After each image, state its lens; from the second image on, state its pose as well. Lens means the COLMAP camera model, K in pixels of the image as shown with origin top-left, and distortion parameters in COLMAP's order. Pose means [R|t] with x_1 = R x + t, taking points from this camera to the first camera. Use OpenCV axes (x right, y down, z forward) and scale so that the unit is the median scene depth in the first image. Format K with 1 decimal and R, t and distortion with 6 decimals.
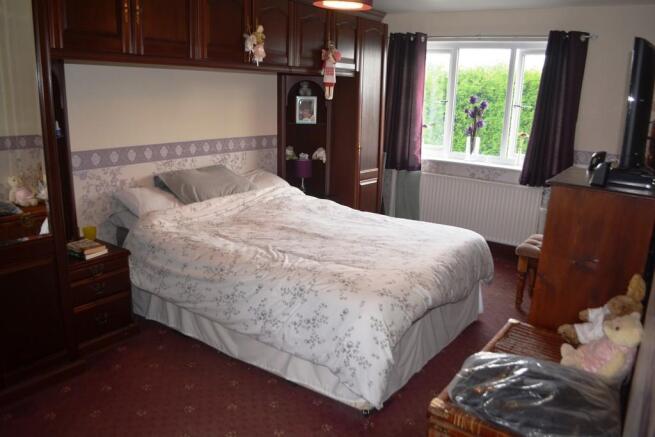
lens RADIAL K [[517.2, 0, 327.1], [0, 517.2, 220.5], [0, 0, 1]] dist [-0.089171, 0.018486]
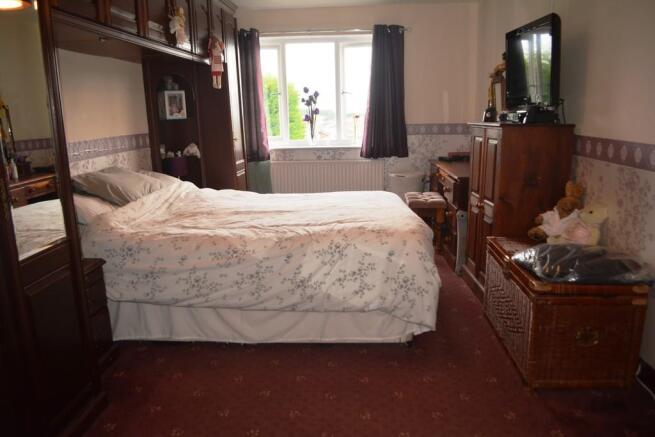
lens RADIAL K [[517.2, 0, 325.1], [0, 517.2, 220.4], [0, 0, 1]] dist [-0.089171, 0.018486]
pose [[0.850483, -0.164282, 0.499690, -0.324869], [0.180105, 0.983504, 0.016801, 0.032530], [-0.494207, 0.075708, 0.866042, 0.054880]]
